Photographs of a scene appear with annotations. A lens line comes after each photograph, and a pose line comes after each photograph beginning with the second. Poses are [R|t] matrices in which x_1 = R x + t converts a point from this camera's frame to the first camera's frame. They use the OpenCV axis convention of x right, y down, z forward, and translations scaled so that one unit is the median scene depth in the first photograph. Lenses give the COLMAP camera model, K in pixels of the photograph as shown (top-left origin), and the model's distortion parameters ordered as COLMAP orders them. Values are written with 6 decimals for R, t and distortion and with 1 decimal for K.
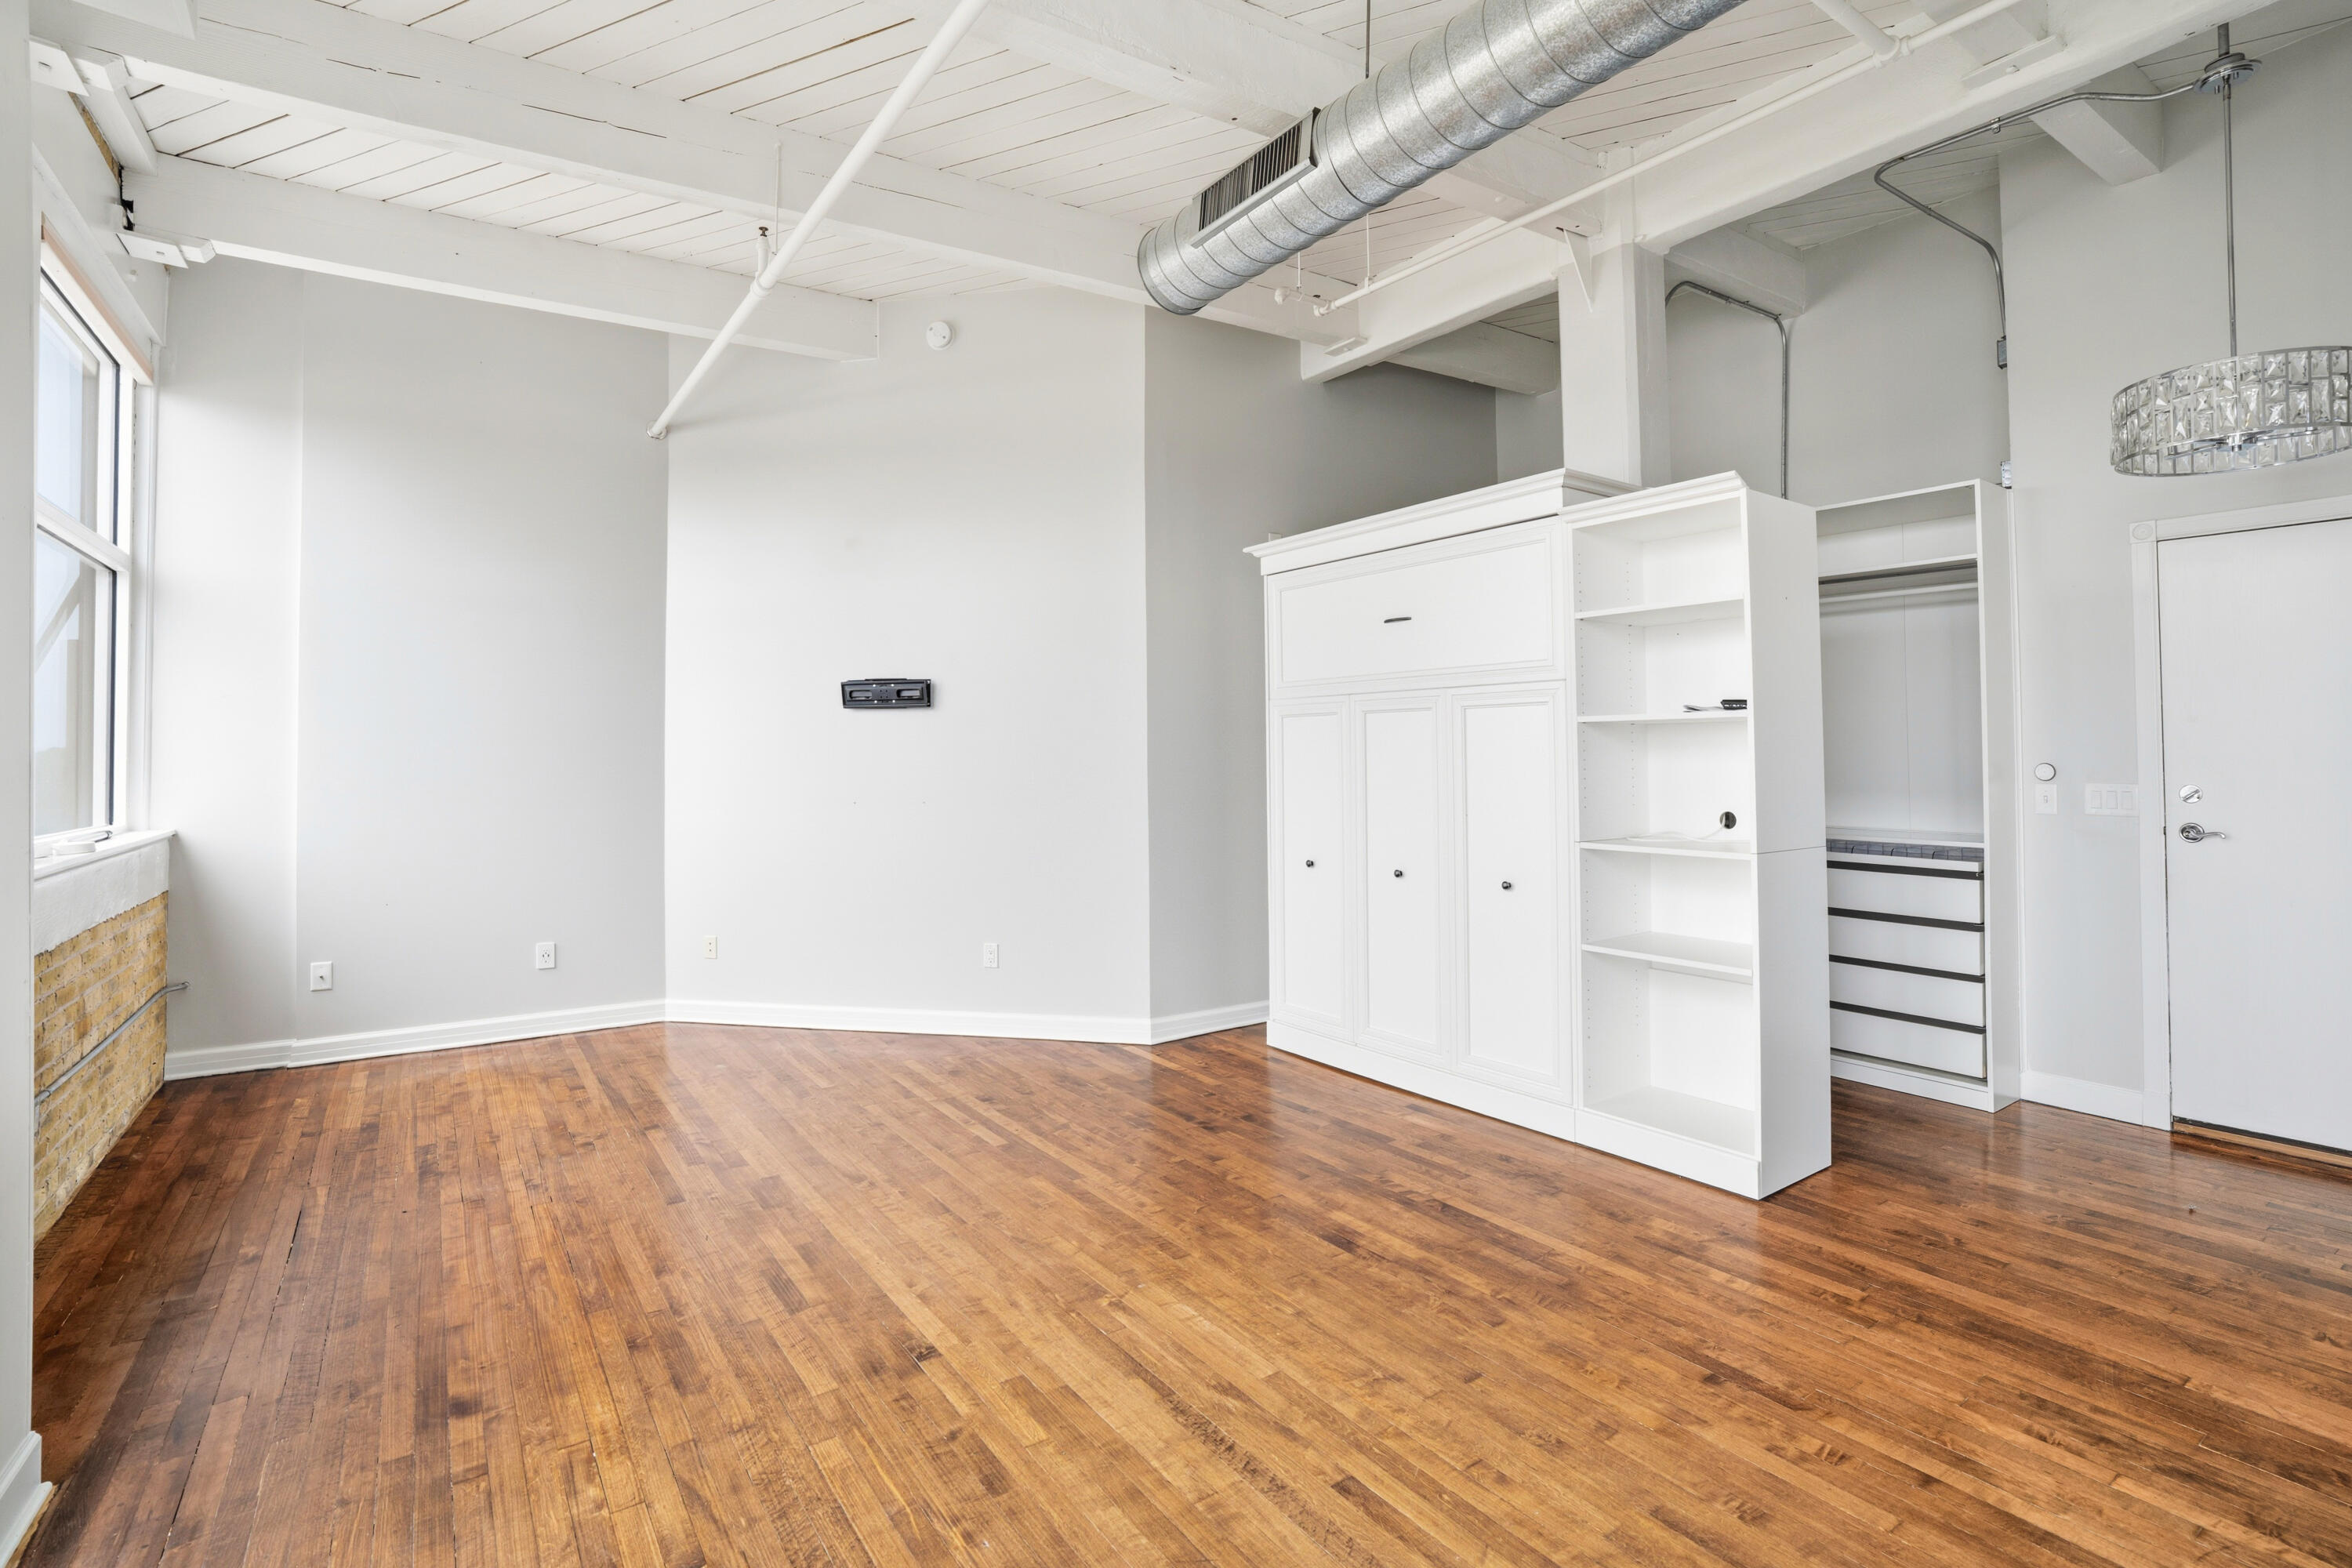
lens RADIAL K [[1113.4, 0, 1184.3], [0, 1113.4, 731.6], [0, 0, 1]] dist [-0.063391, 0.028767]
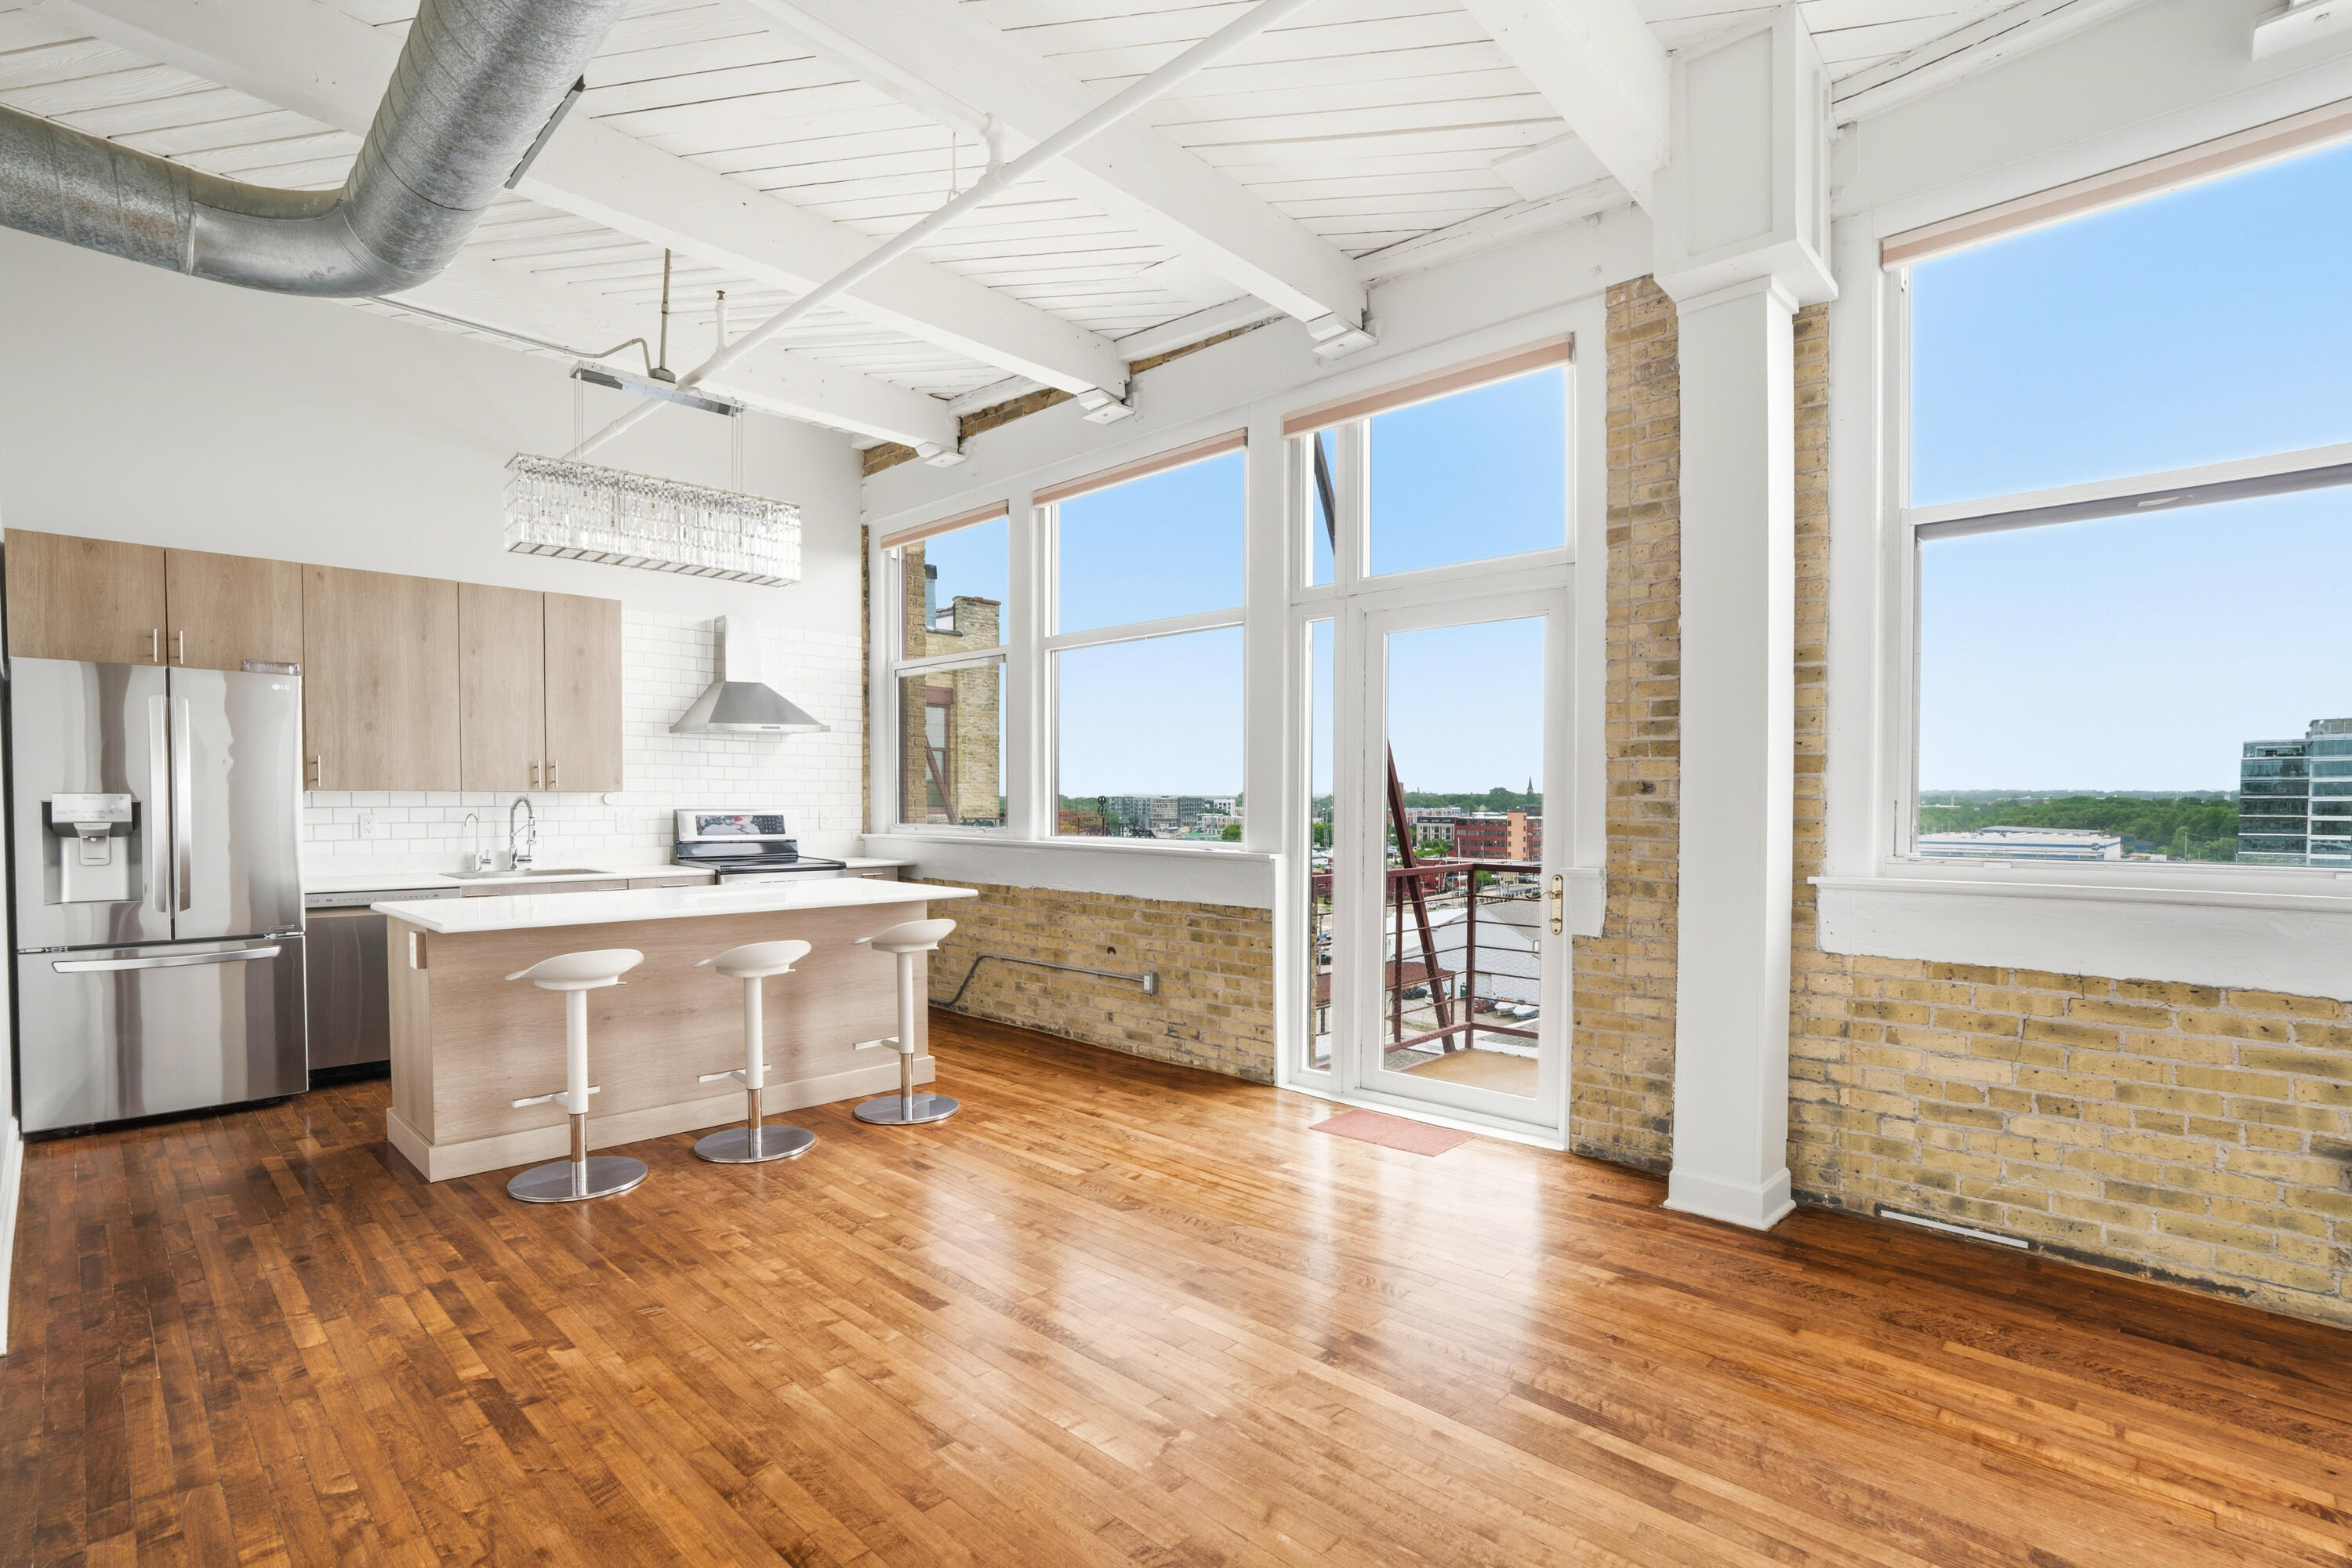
lens RADIAL K [[1114.5, 0, 1176.2], [0, 1114.5, 834.6], [0, 0, 1]] dist [-0.062030, 0.029967]
pose [[-0.980811, 0.008633, -0.194772, 0.060398], [0.006056, 0.999886, 0.013822, 0.041098], [0.194869, 0.012377, -0.980751, 1.186703]]
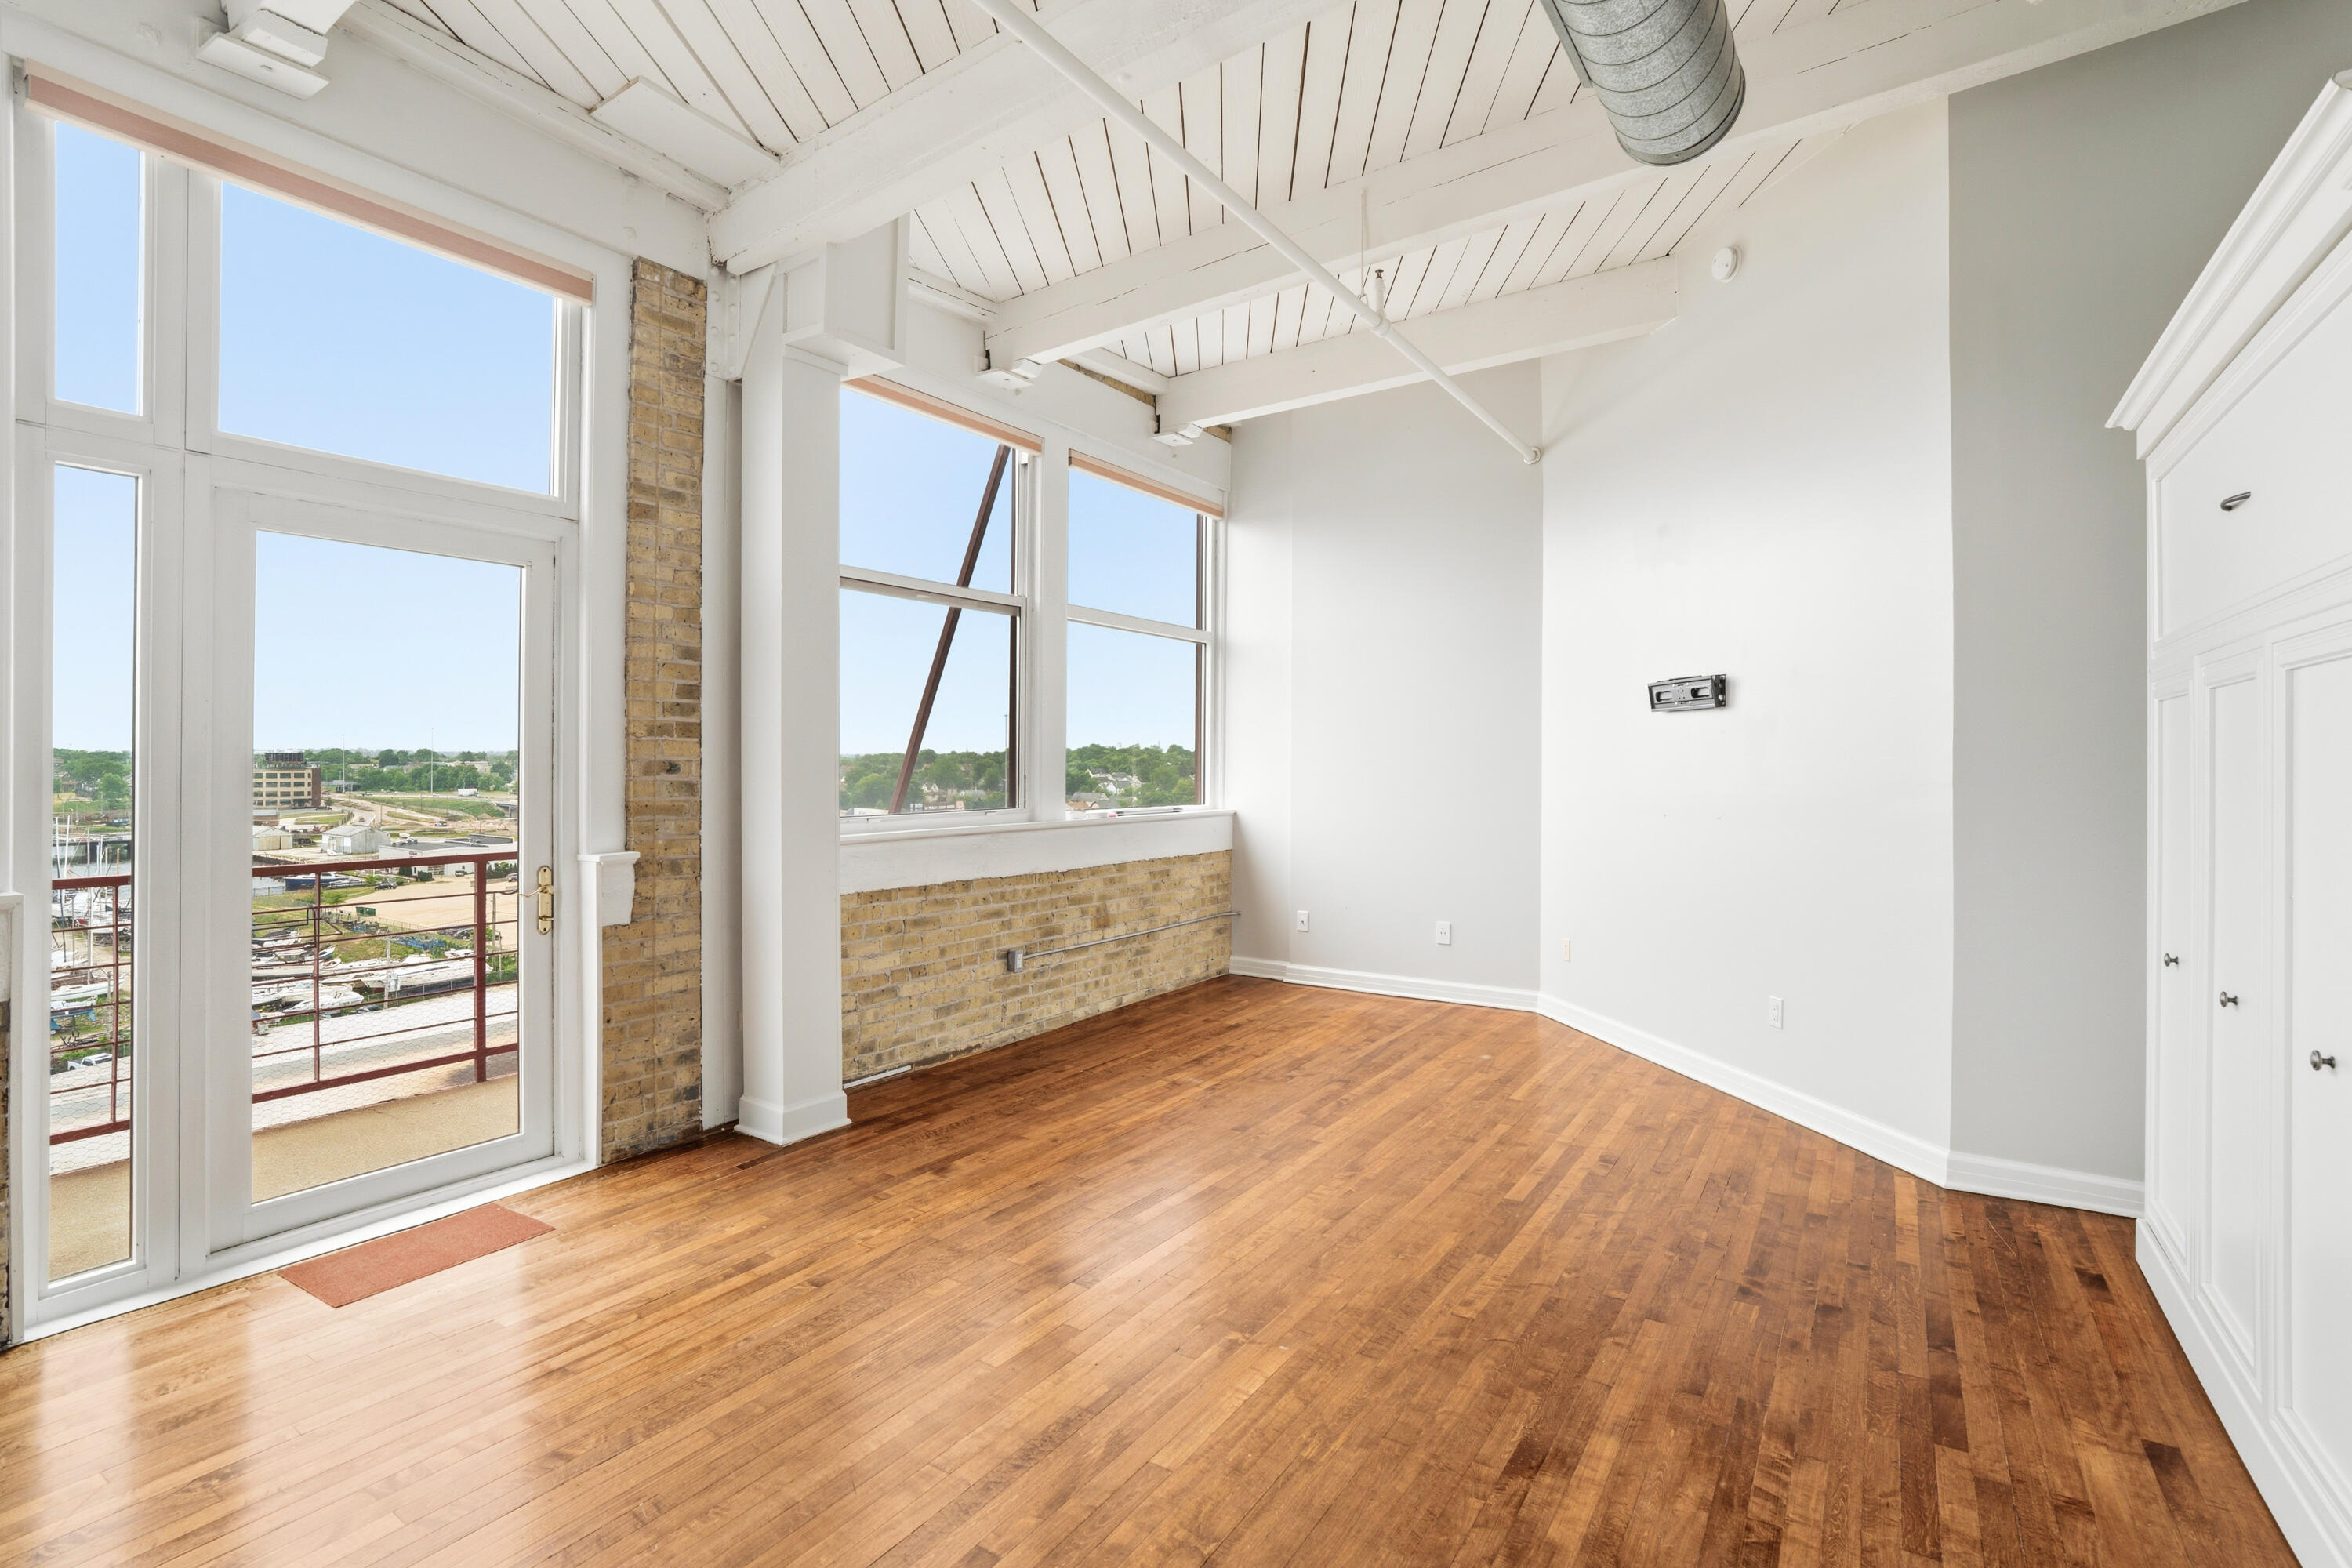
lens RADIAL K [[1093.5, 0, 1180.3], [0, 1093.5, 751.7], [0, 0, 1]] dist [-0.061902, 0.028308]
pose [[0.366779, -0.004166, -0.930299, 0.516761], [0.014028, 0.999901, 0.001053, 0.008096], [0.930203, -0.013436, 0.366801, 0.412055]]
